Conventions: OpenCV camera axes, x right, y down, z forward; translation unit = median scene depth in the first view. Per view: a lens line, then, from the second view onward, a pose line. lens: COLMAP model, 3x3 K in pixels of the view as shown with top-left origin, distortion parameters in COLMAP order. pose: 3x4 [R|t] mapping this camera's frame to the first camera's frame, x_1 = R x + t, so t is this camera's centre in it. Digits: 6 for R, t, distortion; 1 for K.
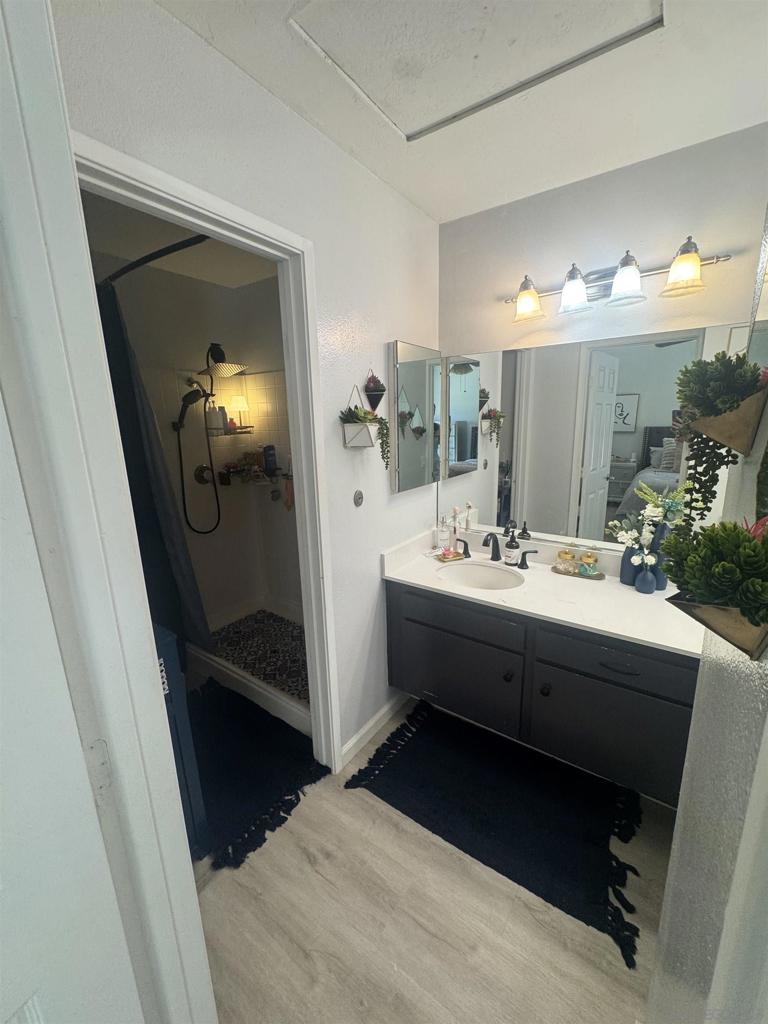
lens RADIAL K [[408.6, 0, 385.6], [0, 408.6, 510.3], [0, 0, 1]] dist [0.002661, 0.000131]
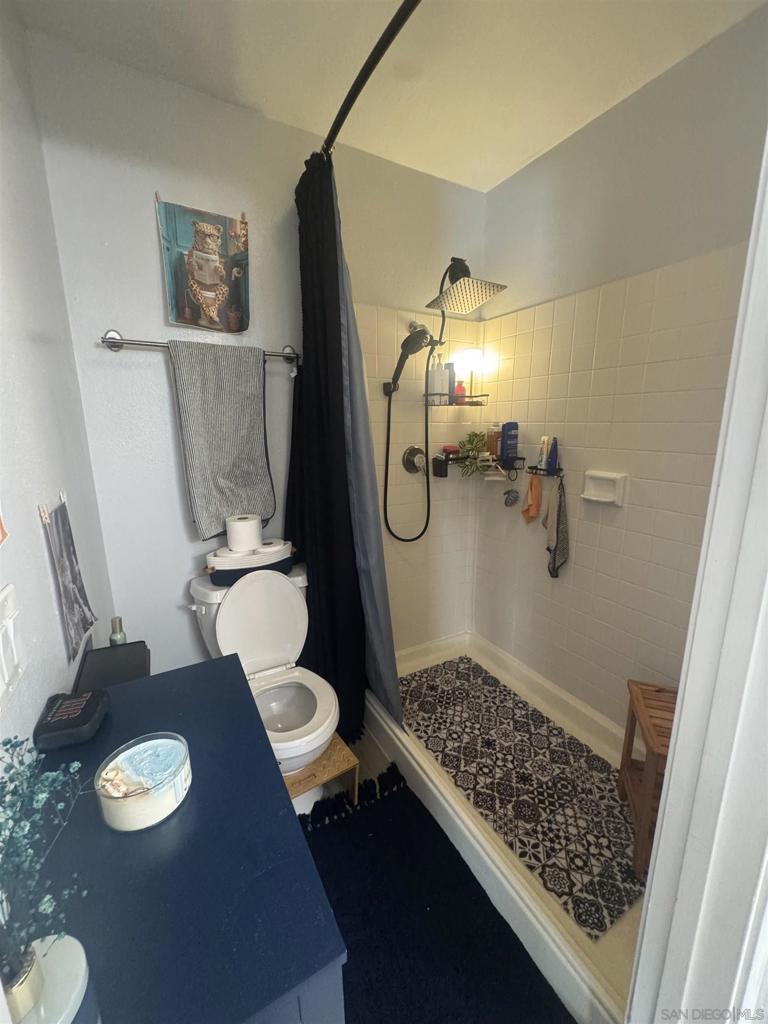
lens RADIAL K [[408.6, 0, 385.2], [0, 408.6, 512.3], [0, 0, 1]] dist [0.002661, 0.000131]
pose [[0.899644, 0.108952, -0.422813, -0.178373], [-0.112245, 0.993532, 0.017187, -0.002553], [0.421951, 0.031997, 0.906054, 0.333380]]
